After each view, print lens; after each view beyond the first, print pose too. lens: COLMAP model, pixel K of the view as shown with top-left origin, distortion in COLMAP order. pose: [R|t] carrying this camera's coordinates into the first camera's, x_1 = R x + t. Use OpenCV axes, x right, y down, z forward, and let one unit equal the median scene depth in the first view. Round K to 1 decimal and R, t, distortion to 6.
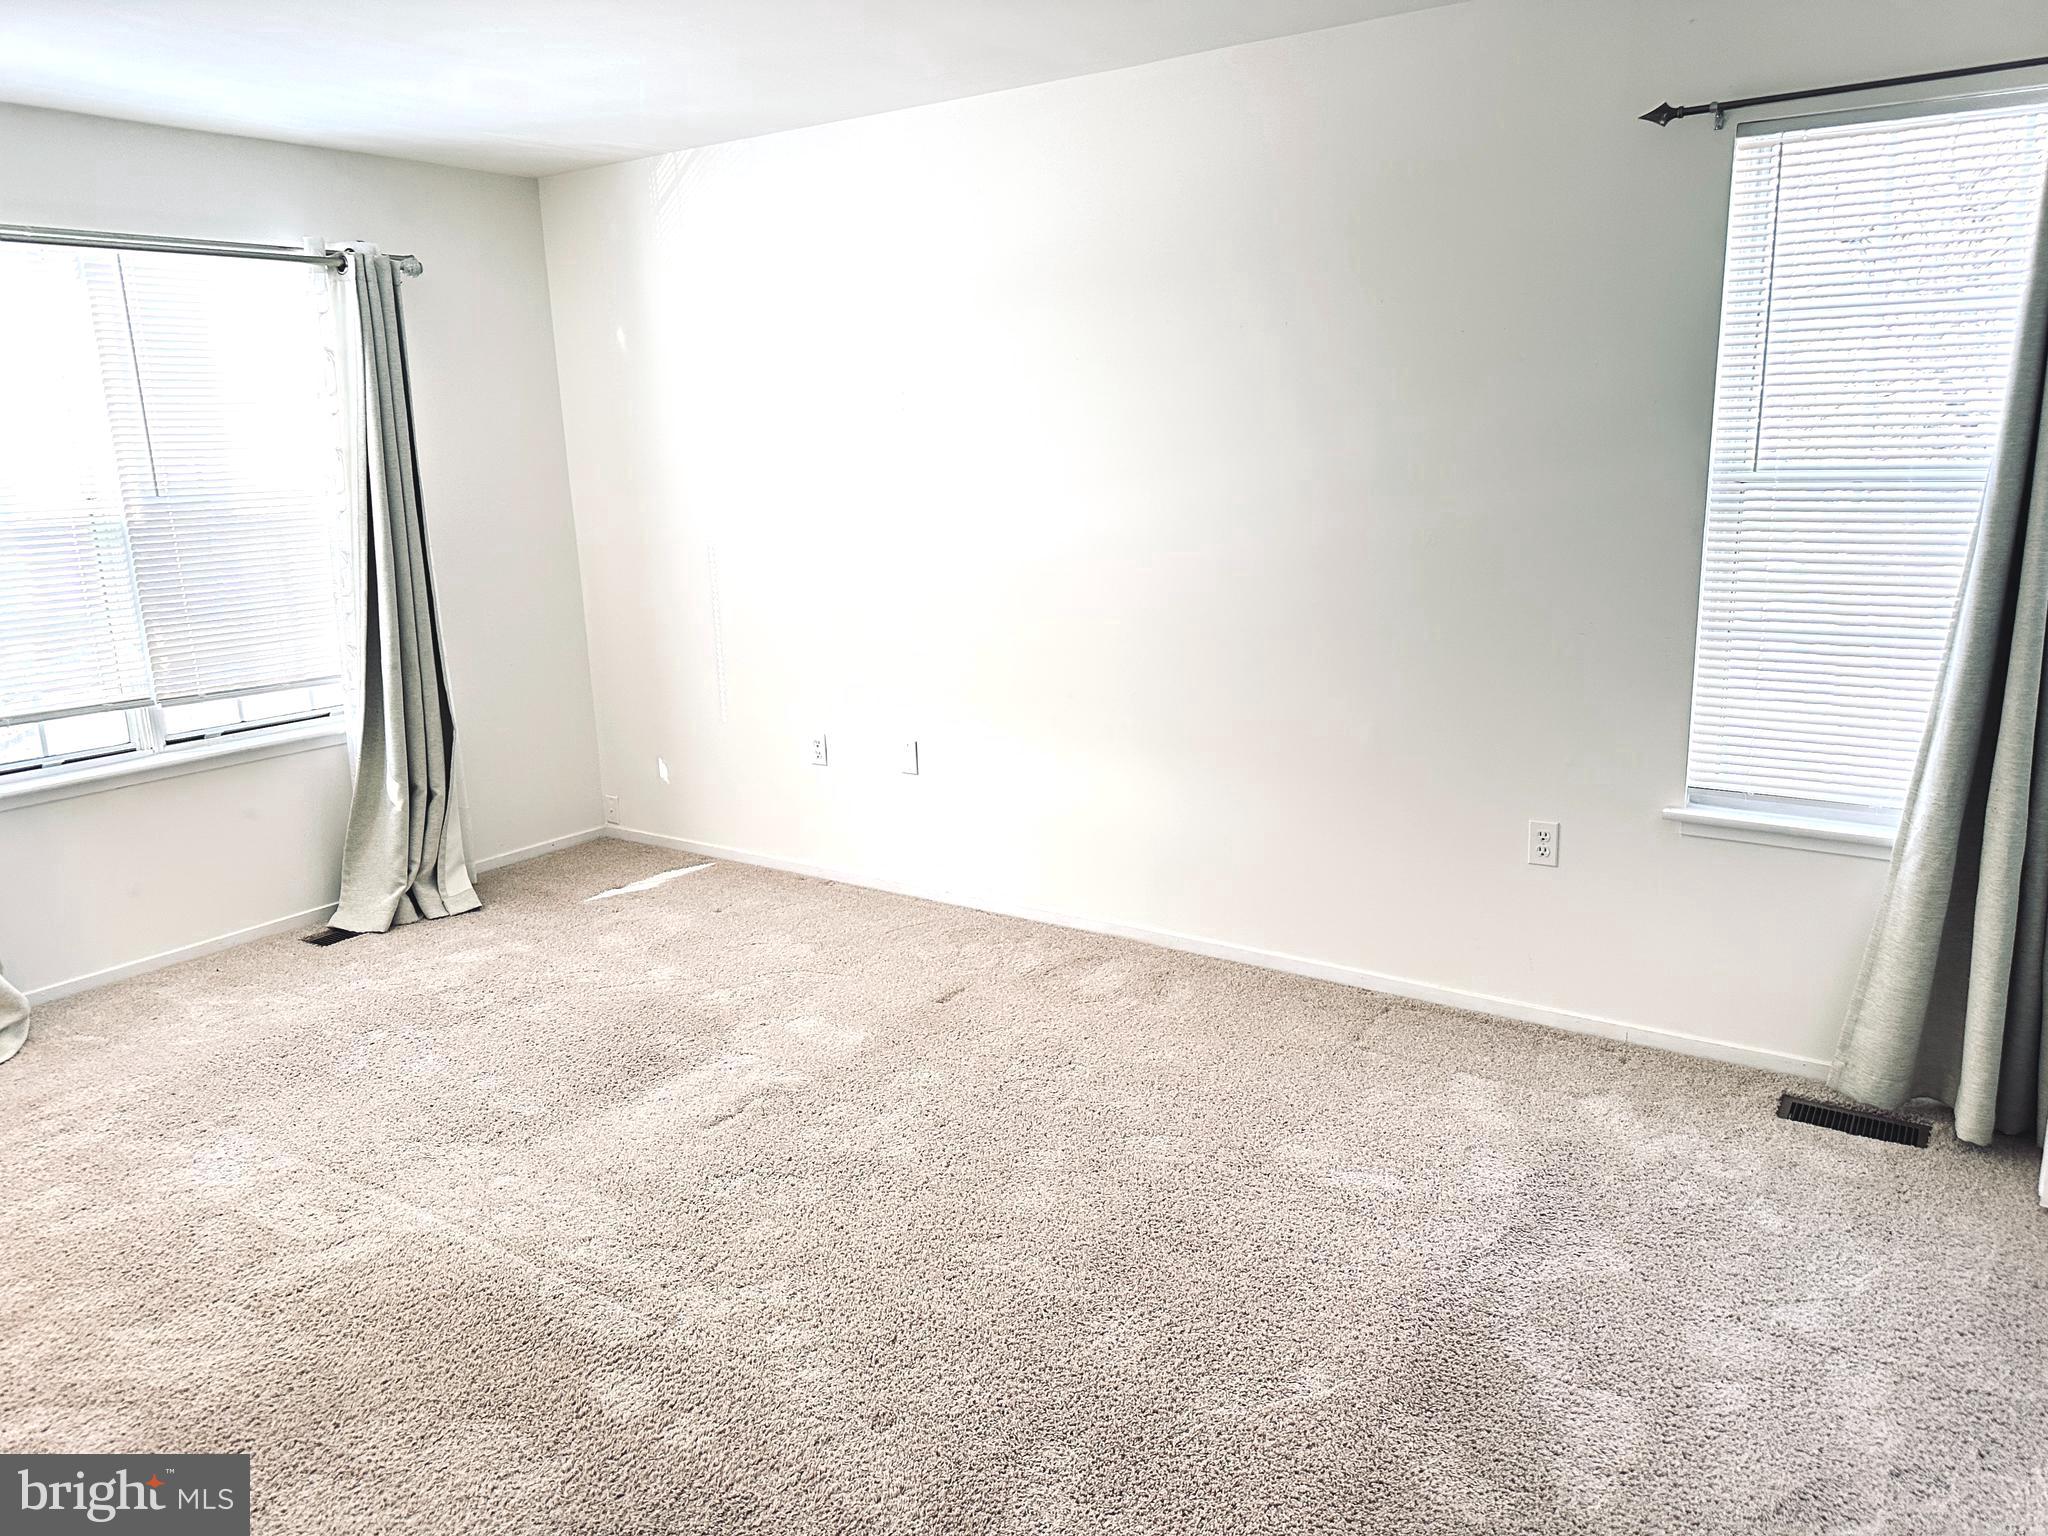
lens RADIAL K [[1431.4, 0, 1028.9], [0, 1431.4, 739.9], [0, 0, 1]] dist [0.086721, -0.109116]
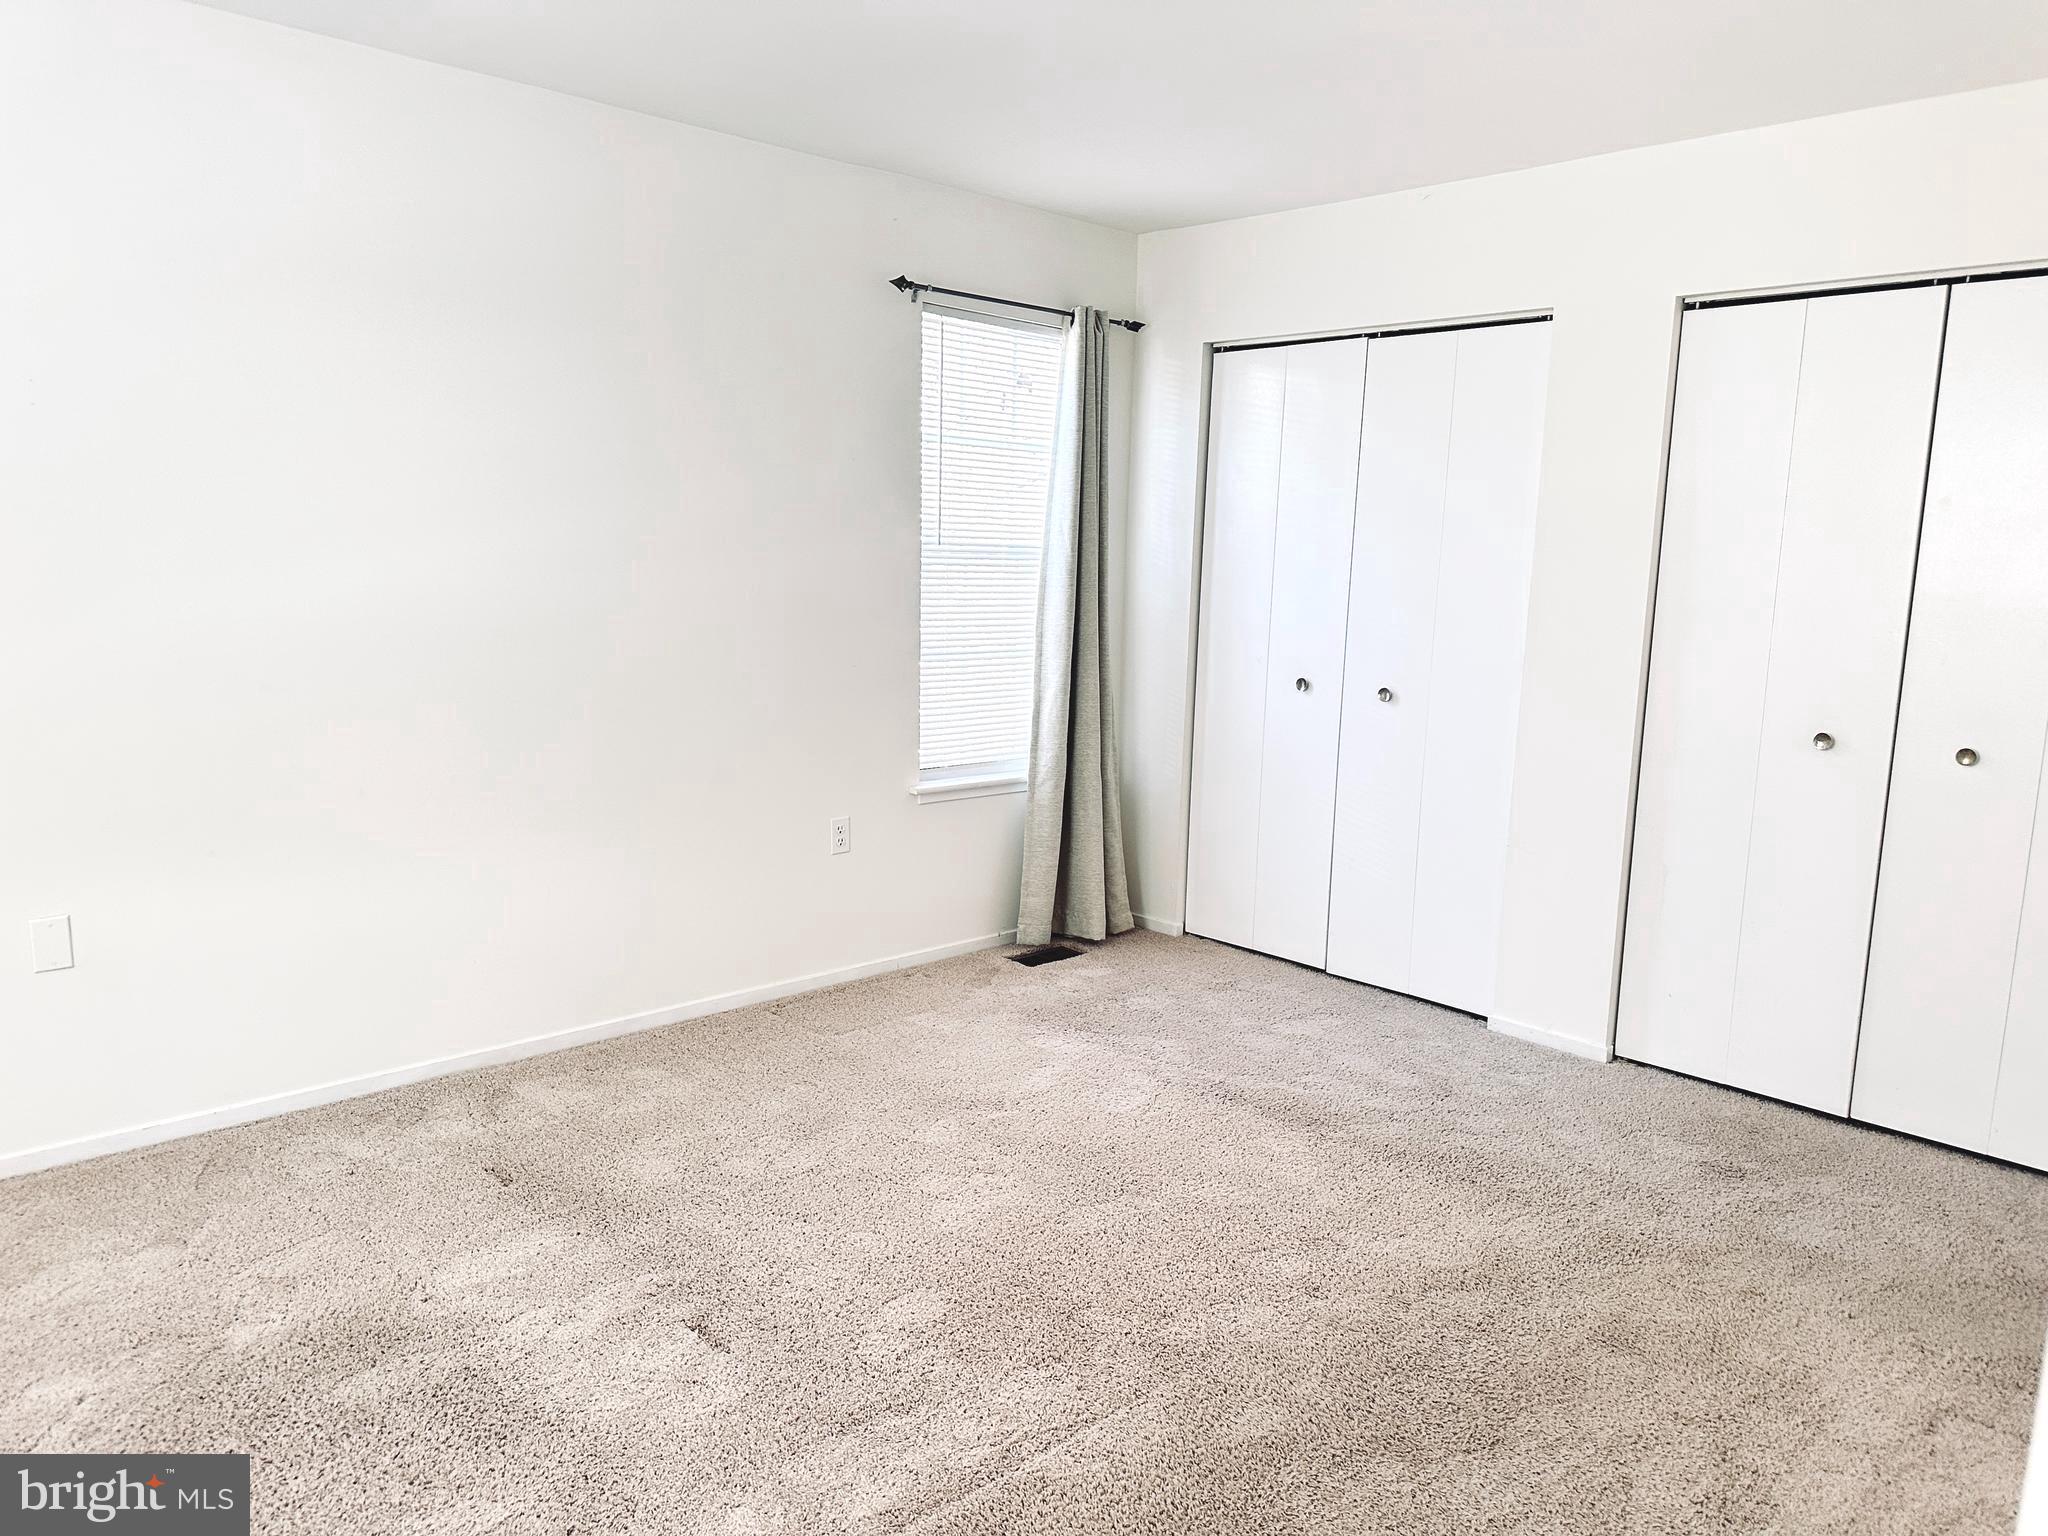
lens RADIAL K [[1431.4, 0, 1028.9], [0, 1431.4, 739.9], [0, 0, 1]] dist [0.086721, -0.109116]
pose [[0.215338, -0.097935, 0.971616, -0.885993], [0.168480, 0.983765, 0.061820, -0.064112], [-0.961896, 0.150385, 0.228342, 0.613235]]
